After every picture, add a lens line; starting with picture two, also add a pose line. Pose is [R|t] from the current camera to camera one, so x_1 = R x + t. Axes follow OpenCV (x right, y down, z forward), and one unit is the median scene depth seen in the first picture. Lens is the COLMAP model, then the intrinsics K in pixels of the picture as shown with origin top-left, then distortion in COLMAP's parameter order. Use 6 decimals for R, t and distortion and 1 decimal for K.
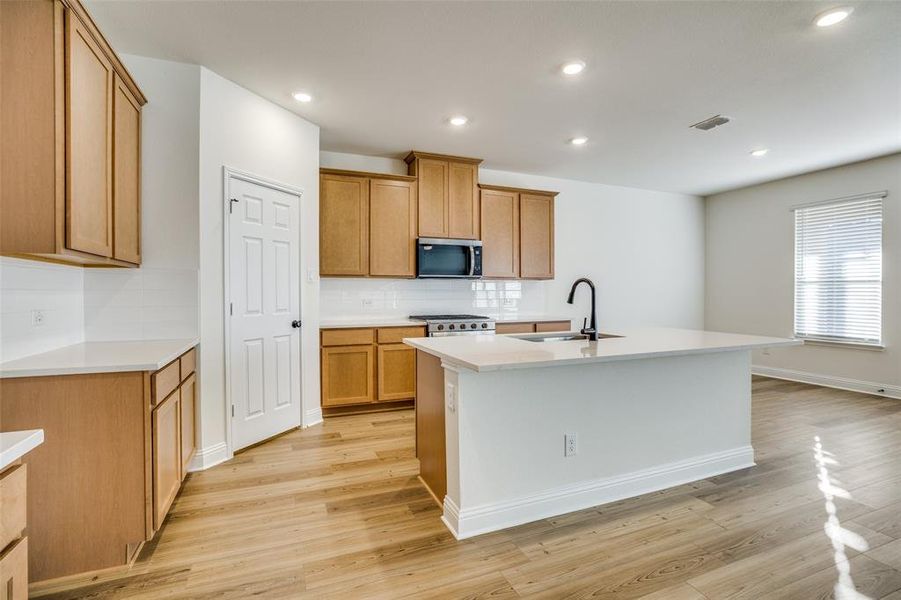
lens RADIAL K [[418.8, 0, 430.4], [0, 418.8, 294.1], [0, 0, 1]] dist [-0.017382, 0.000976]
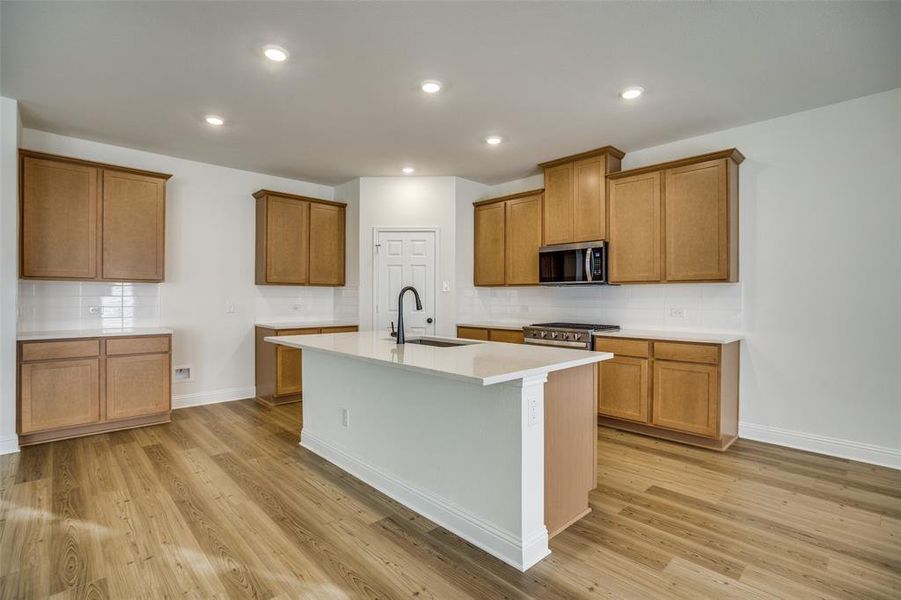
lens RADIAL K [[418.8, 0, 449.8], [0, 418.8, 293.7], [0, 0, 1]] dist [-0.017382, 0.000976]
pose [[0.386957, -0.006617, -0.922074, 0.837767], [-0.012722, 0.999841, -0.012514, -0.003570], [0.922010, 0.016573, 0.386812, 0.402781]]
